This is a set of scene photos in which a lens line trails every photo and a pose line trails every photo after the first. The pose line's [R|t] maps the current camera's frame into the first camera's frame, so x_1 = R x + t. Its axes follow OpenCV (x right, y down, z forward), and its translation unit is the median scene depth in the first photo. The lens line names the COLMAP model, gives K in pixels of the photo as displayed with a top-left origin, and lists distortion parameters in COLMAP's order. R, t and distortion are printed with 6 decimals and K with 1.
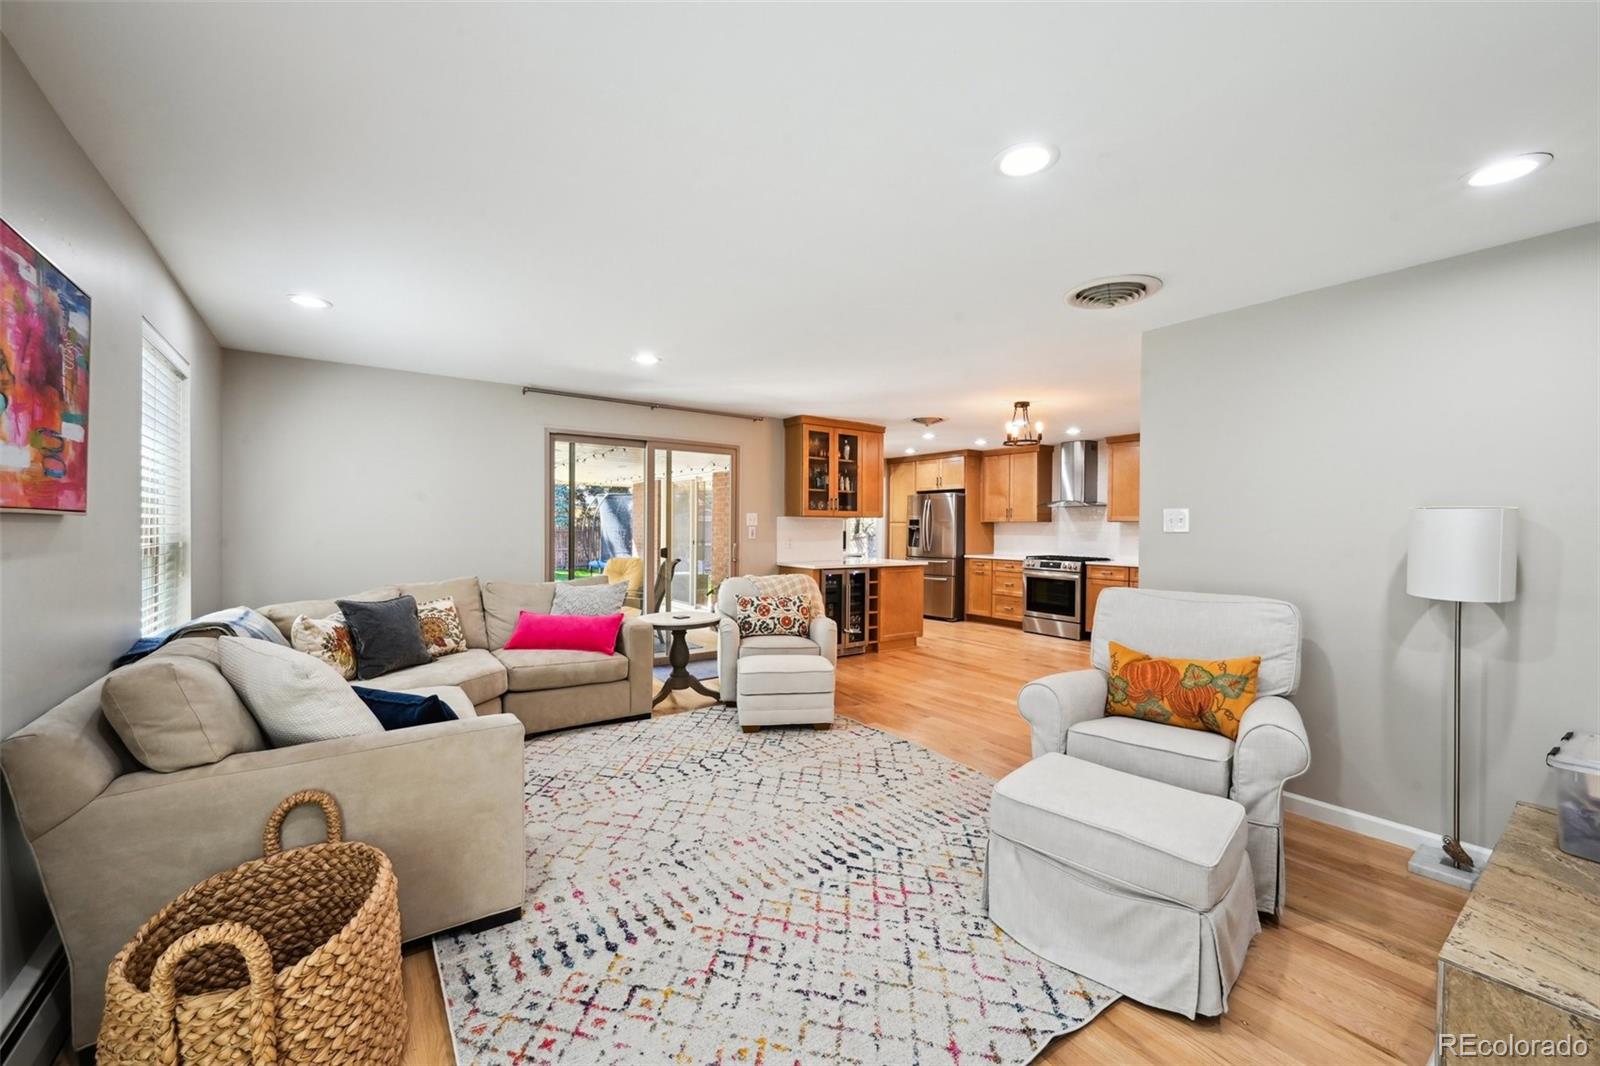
lens RADIAL K [[651.5, 0, 798.2], [0, 651.5, 534.1], [0, 0, 1]] dist [-0.000160, -0.000019]
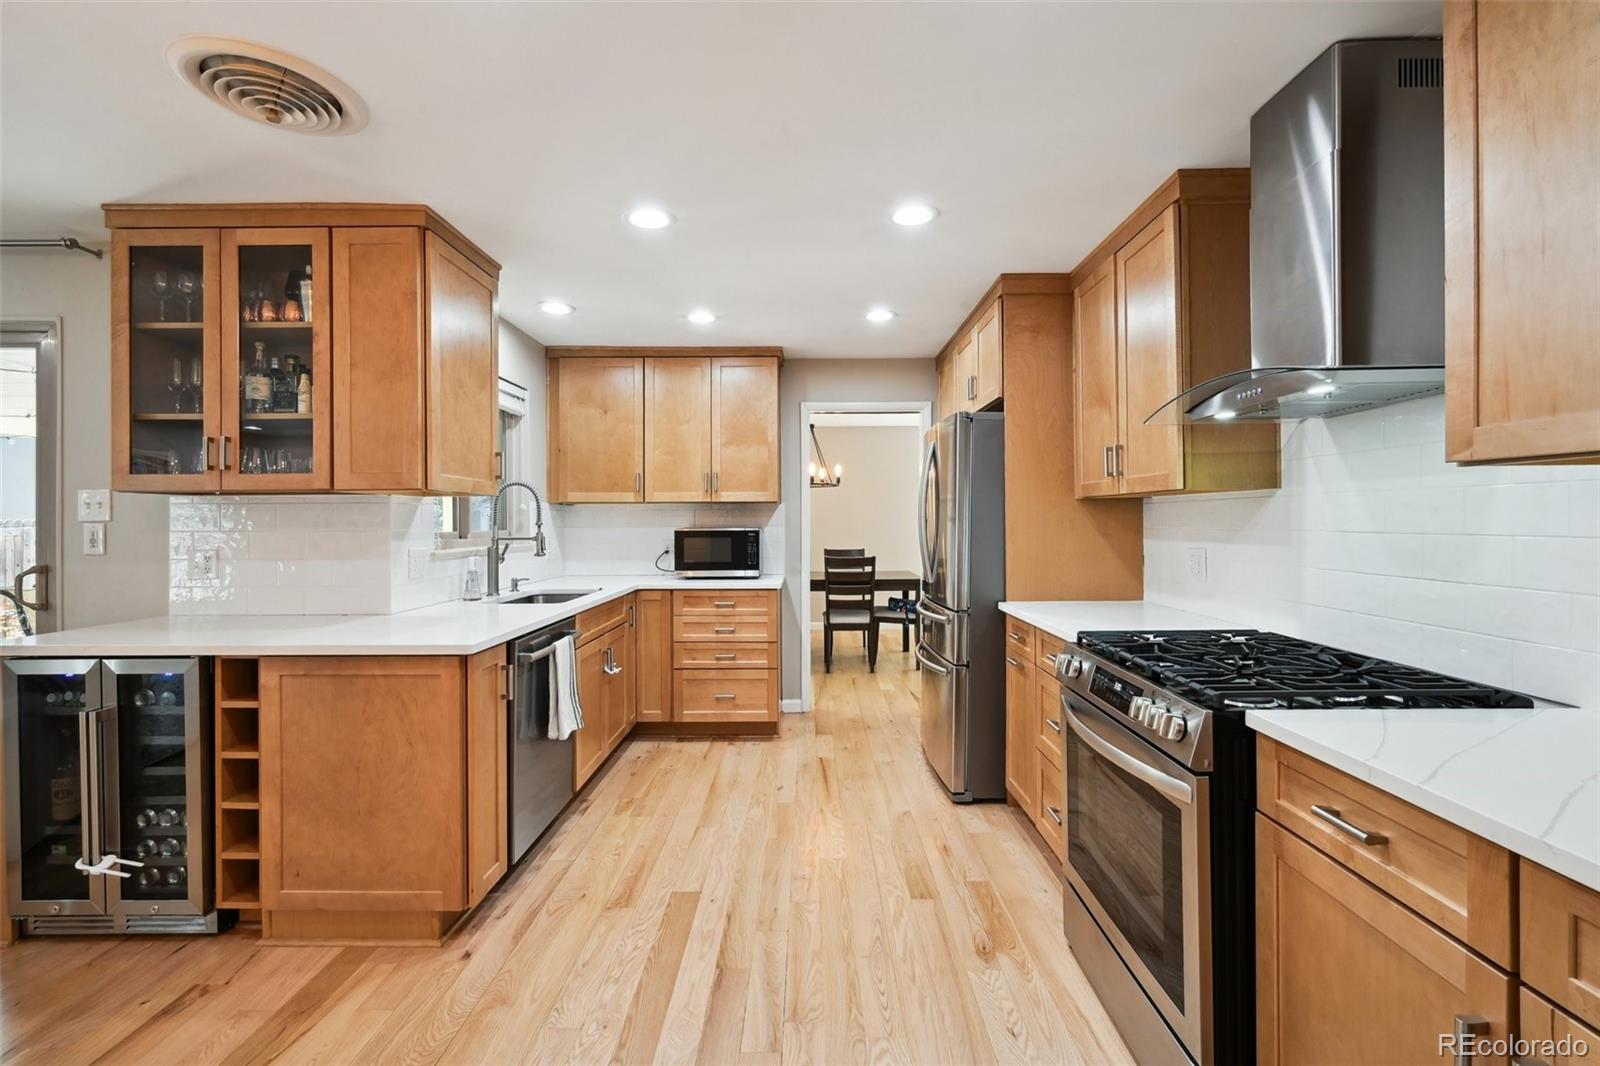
lens RADIAL K [[696.7, 0, 801.5], [0, 696.7, 528.0], [0, 0, 1]] dist [0.001665, 0.000177]
pose [[0.808176, -0.007842, -0.588888, 0.510628], [0.004391, 0.999964, -0.007289, -0.003796], [0.588924, 0.003305, 0.808181, 0.884365]]
